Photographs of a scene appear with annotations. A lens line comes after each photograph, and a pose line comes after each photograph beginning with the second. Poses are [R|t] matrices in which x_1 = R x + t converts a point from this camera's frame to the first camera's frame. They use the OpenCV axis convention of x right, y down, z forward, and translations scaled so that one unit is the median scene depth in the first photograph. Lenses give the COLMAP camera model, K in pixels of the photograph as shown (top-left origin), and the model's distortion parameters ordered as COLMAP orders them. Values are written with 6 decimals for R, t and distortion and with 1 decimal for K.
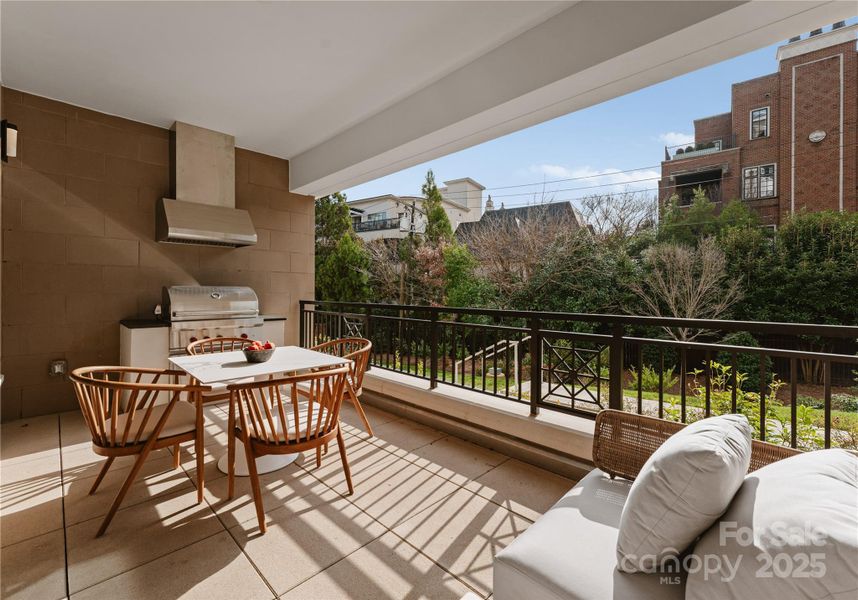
lens RADIAL K [[369.8, 0, 414.8], [0, 369.8, 294.2], [0, 0, 1]] dist [0.000171, -0.000341]
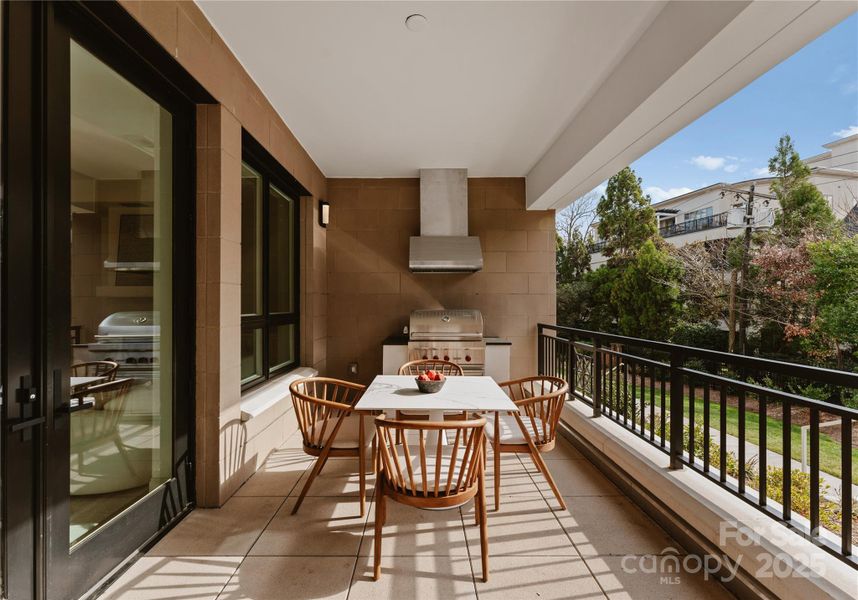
lens RADIAL K [[360.4, 0, 425.7], [0, 360.4, 304.8], [0, 0, 1]] dist [0.002173, 0.000071]
pose [[0.713757, -0.002183, -0.700390, 0.125701], [-0.005108, 0.999952, -0.008322, -0.021963], [0.700375, 0.009518, 0.713712, 0.151526]]
